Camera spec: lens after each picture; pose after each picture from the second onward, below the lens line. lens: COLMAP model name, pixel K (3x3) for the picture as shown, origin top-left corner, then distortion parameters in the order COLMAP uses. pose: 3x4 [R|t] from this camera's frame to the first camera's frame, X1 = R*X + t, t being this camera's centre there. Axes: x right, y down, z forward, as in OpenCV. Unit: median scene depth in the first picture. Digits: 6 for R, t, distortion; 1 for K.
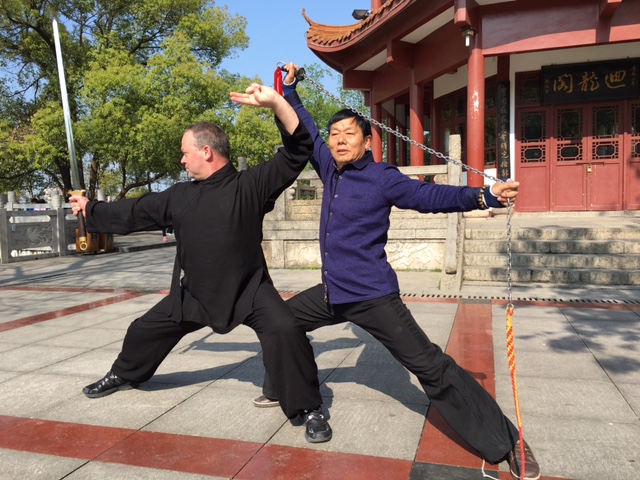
lens RADIAL K [[544.2, 0, 314.3], [0, 544.2, 239.1], [0, 0, 1]] dist [0.065850, -0.099197]
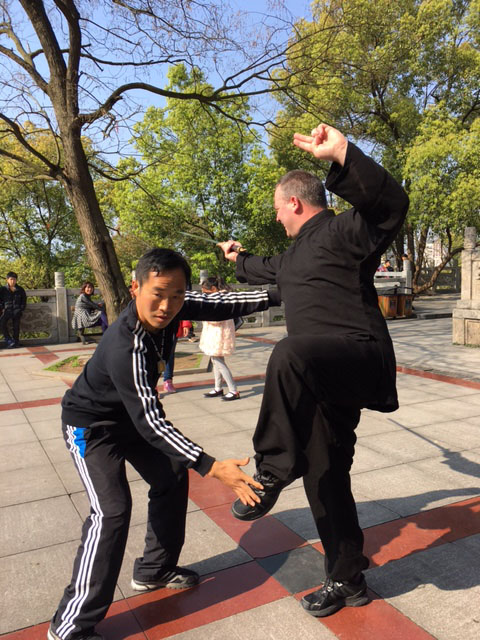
lens RADIAL K [[544.2, 0, 242.1], [0, 544.2, 319.5], [0, 0, 1]] dist [0.065850, -0.099197]
pose [[0.708661, 0.074378, -0.701617, 0.182580], [-0.038406, 0.997020, 0.066902, -0.039158], [0.704503, -0.020465, 0.709406, -0.002158]]
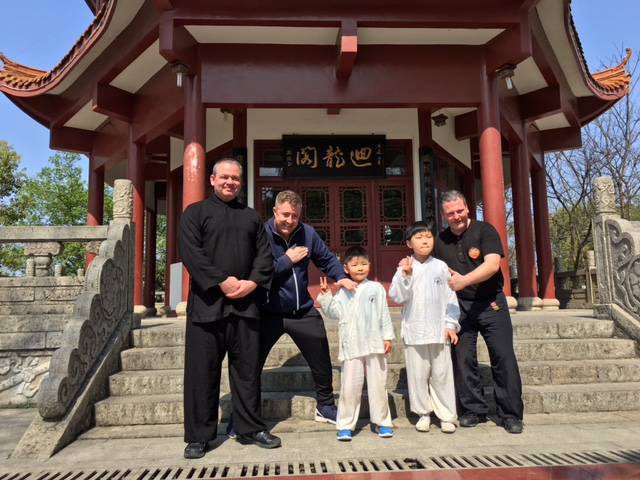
lens RADIAL K [[544.2, 0, 320.2], [0, 544.2, 235.7], [0, 0, 1]] dist [0.065850, -0.099197]
pose [[0.931320, 0.049371, 0.360839, 0.177093], [0.022429, 0.981113, -0.192129, 0.000322], [-0.363509, 0.187027, 0.912624, 0.249504]]
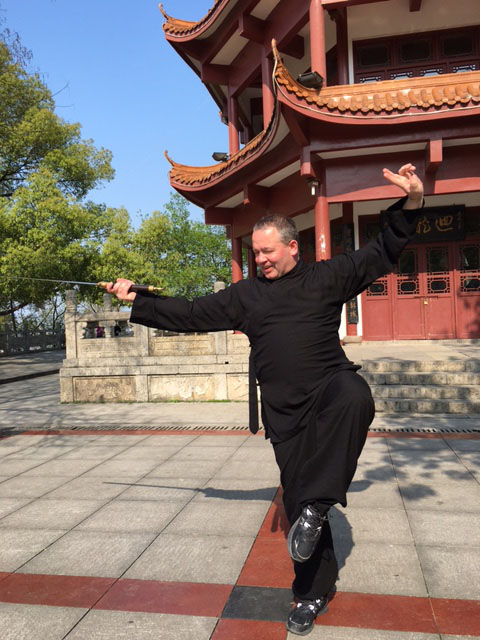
lens RADIAL K [[544.2, 0, 242.5], [0, 544.2, 325.0], [0, 0, 1]] dist [0.065850, -0.099197]
pose [[0.994296, -0.012671, 0.105897, 0.013580], [0.018619, 0.998293, -0.055365, -0.026756], [-0.105014, 0.057020, 0.992835, -0.063566]]
